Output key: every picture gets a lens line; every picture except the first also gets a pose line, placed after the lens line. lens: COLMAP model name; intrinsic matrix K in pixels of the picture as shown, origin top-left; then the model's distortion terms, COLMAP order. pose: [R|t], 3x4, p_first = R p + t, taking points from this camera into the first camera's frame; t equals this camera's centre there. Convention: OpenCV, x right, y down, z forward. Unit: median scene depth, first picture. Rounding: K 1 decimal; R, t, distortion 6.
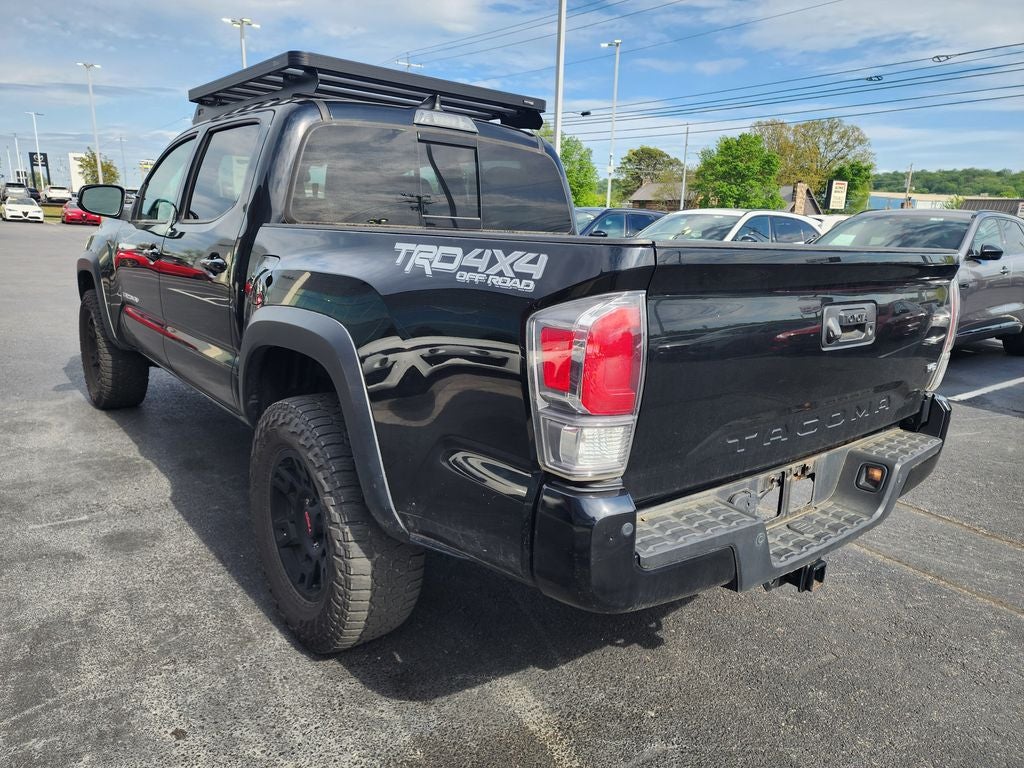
lens RADIAL K [[693.0, 0, 506.6], [0, 693.0, 385.5], [0, 0, 1]] dist [0.072957, -0.066864]
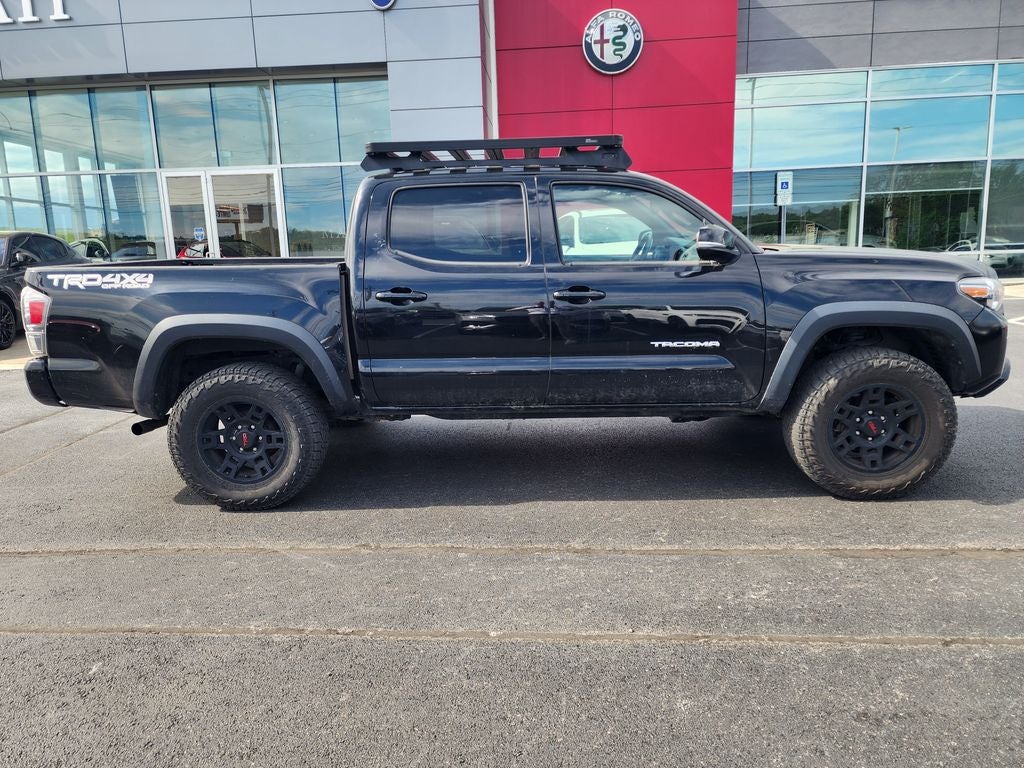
lens RADIAL K [[684.9, 0, 512.0], [0, 684.9, 384.0], [0, 0, 1]] dist [0.074105, -0.064807]
pose [[0.688306, -0.188636, 0.700465, -0.563651], [0.203331, 0.977060, 0.063322, 0.200751], [-0.696341, 0.098842, 0.710872, -1.087109]]
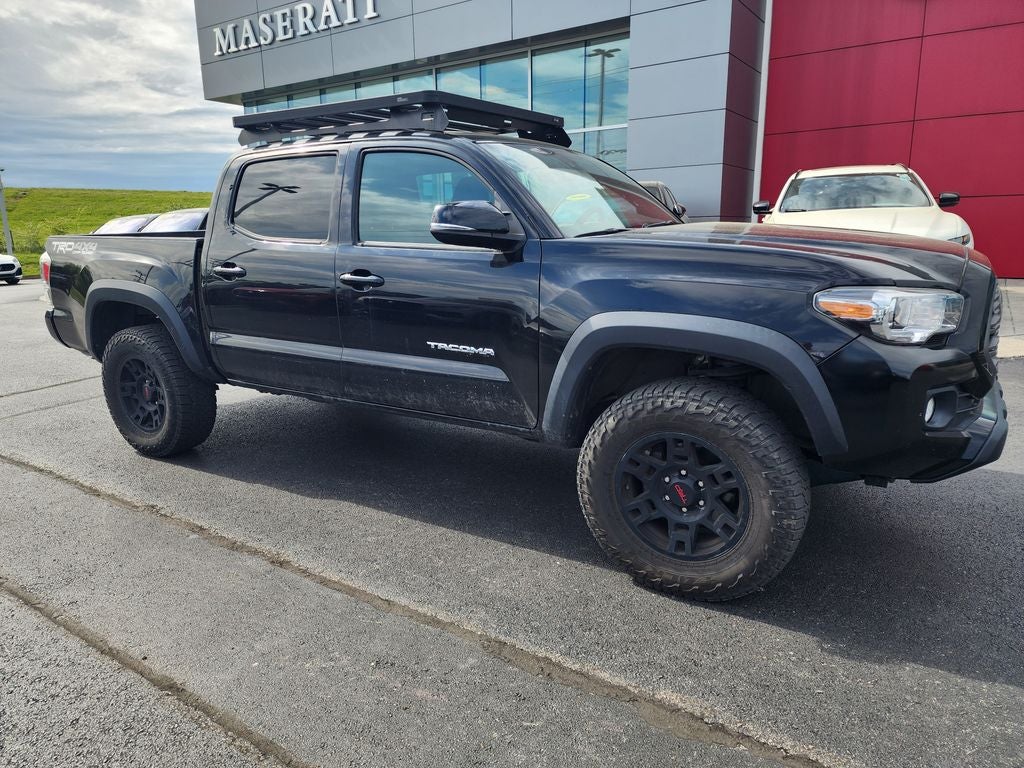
lens RADIAL K [[684.9, 0, 512.0], [0, 684.9, 384.0], [0, 0, 1]] dist [0.074105, -0.064807]
pose [[0.958828, -0.110142, 0.261758, 0.571054], [0.106443, 0.993916, 0.028312, 0.331591], [-0.263284, 0.000716, 0.964718, -1.511413]]
